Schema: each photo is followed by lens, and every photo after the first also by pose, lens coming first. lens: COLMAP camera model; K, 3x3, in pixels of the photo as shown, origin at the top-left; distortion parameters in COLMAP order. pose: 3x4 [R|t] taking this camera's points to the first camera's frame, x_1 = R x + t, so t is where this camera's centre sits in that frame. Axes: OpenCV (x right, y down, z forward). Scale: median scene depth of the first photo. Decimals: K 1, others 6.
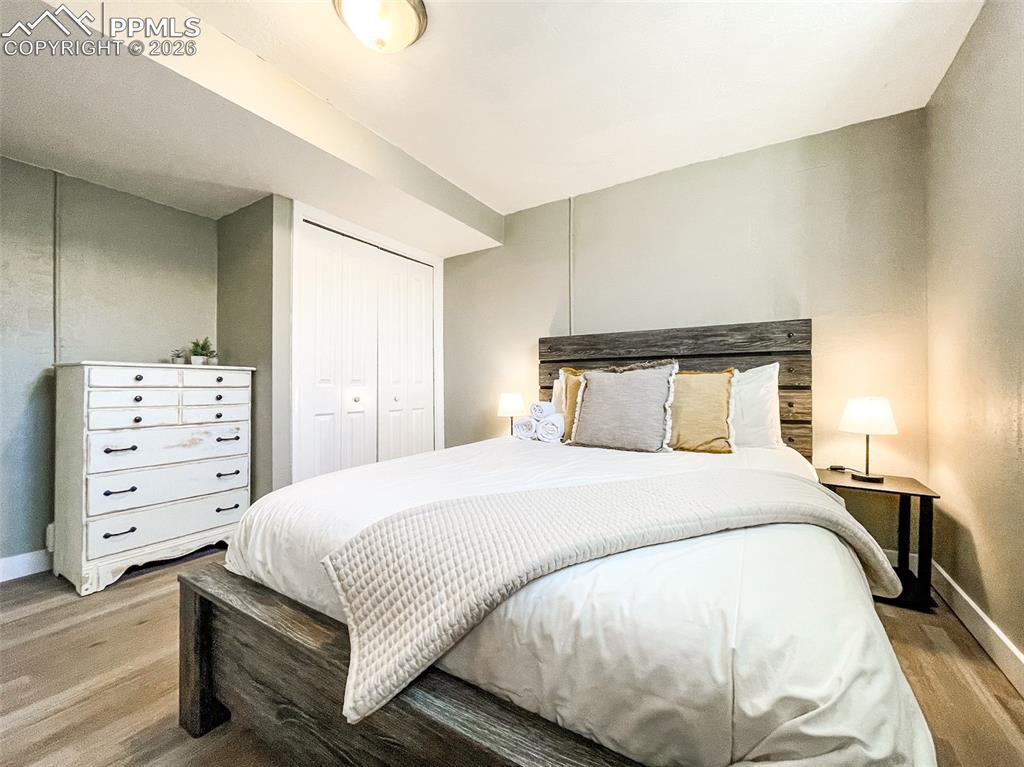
lens RADIAL K [[411.8, 0, 512.0], [0, 411.8, 383.5], [0, 0, 1]] dist [-0.003112, -0.000464]
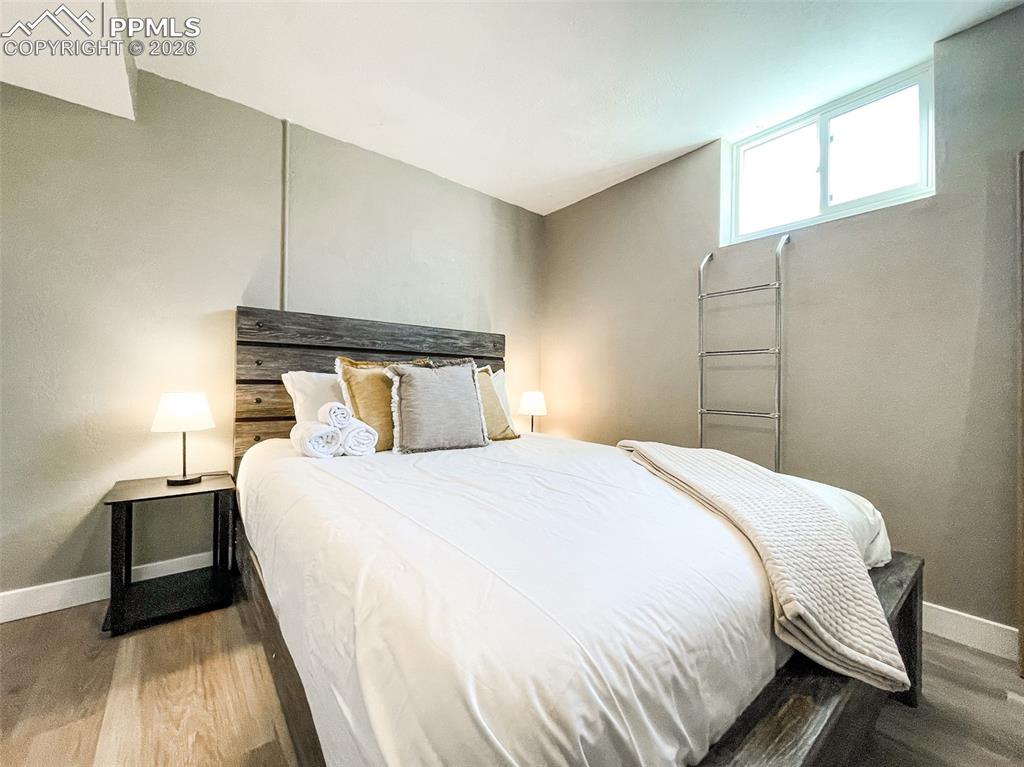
lens RADIAL K [[411.8, 0, 512.0], [0, 411.8, 383.5], [0, 0, 1]] dist [-0.003112, -0.000464]
pose [[0.333543, 0.008446, 0.942697, -0.517655], [-0.019075, 0.999816, -0.002209, 0.006890], [-0.942542, -0.017245, 0.333643, 0.480055]]
